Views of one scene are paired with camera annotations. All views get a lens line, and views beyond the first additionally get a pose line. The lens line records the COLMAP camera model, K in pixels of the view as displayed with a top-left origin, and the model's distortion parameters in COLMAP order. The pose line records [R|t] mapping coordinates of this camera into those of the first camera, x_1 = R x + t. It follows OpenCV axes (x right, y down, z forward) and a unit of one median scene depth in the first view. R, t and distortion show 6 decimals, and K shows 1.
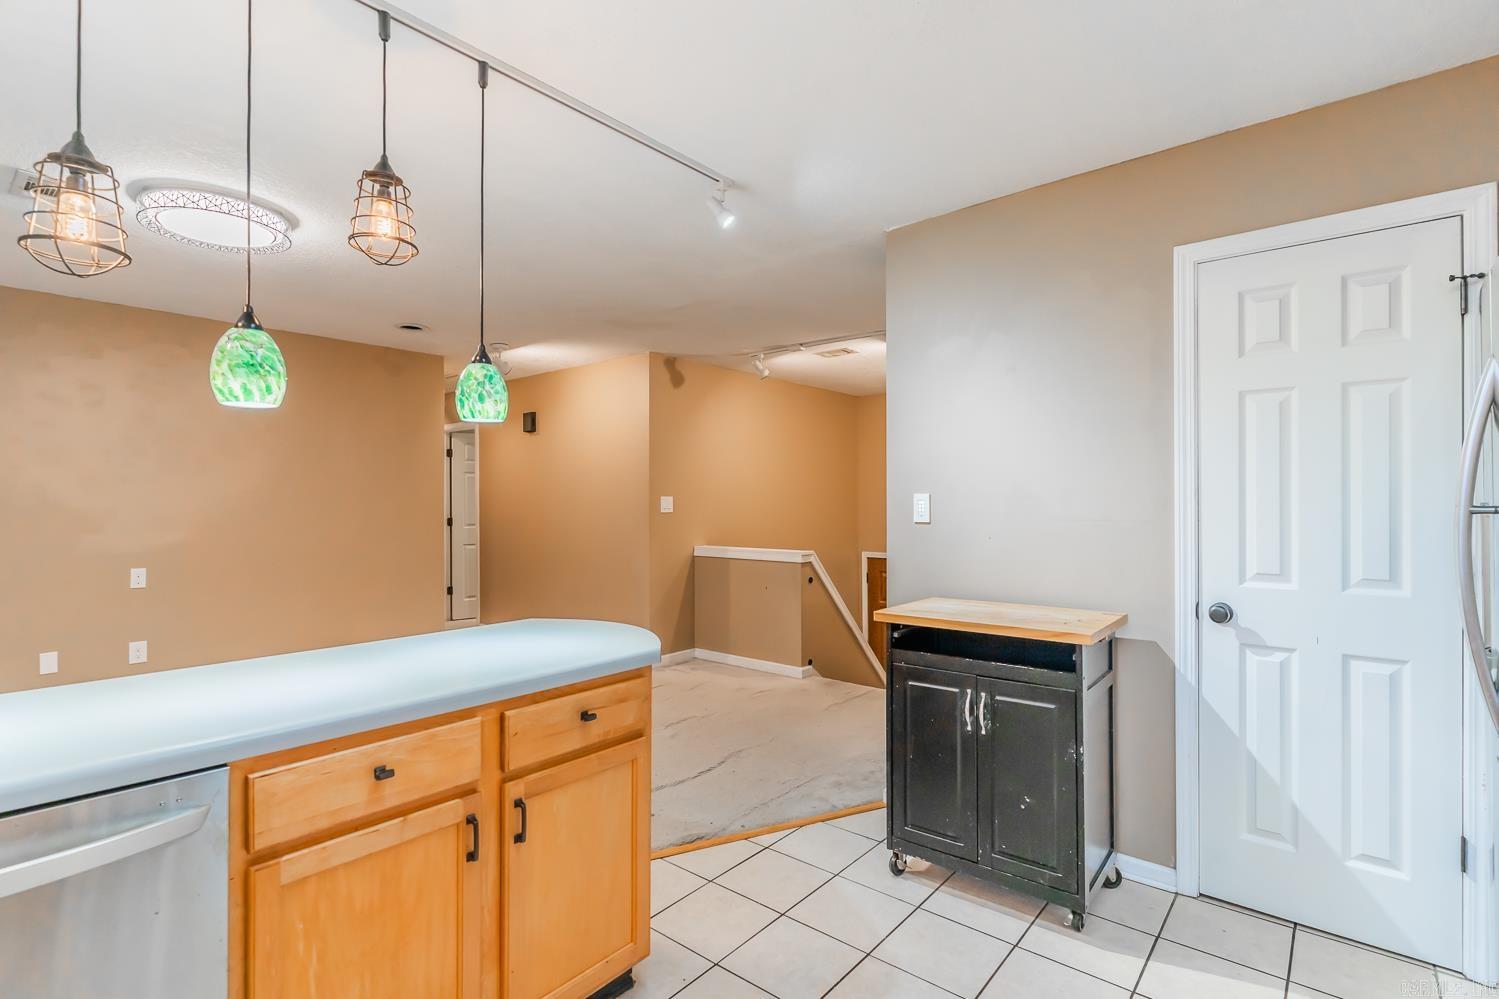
lens RADIAL K [[705.3, 0, 749.5], [0, 705.3, 499.5], [0, 0, 1]] dist [0.000607, 0.000098]
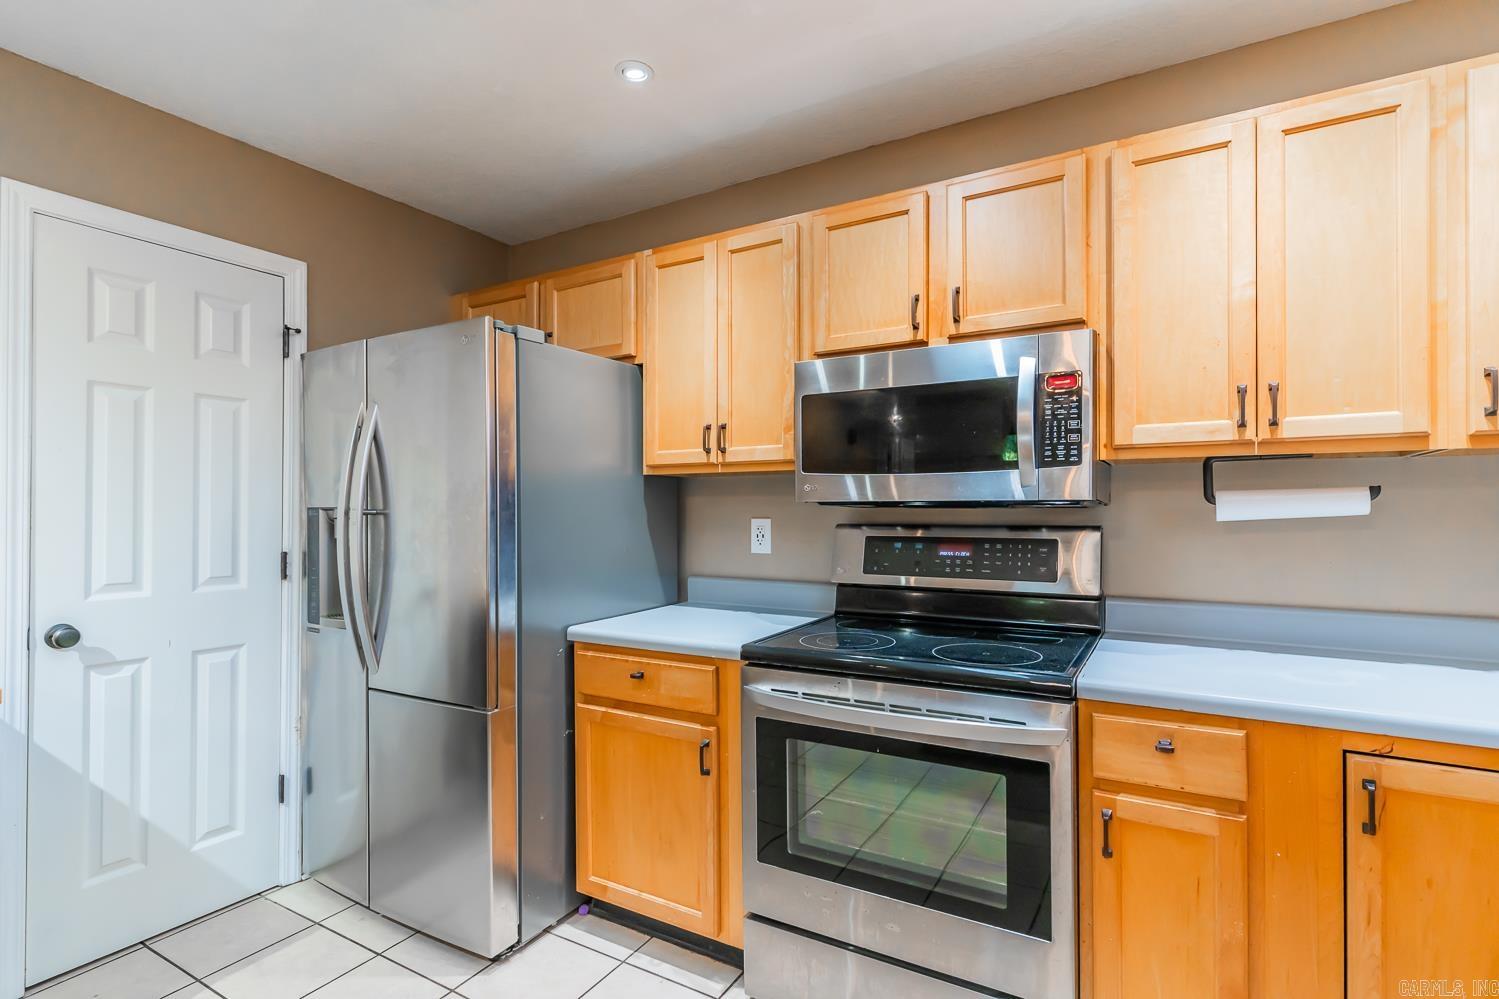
lens RADIAL K [[735.5, 0, 723.2], [0, 735.5, 506.0], [0, 0, 1]] dist [0.001837, 0.000270]
pose [[-0.140961, 0.007972, 0.989983, -0.324812], [-0.004281, 0.999953, -0.008662, 0.008337], [-0.990006, -0.005459, -0.140920, 0.339564]]
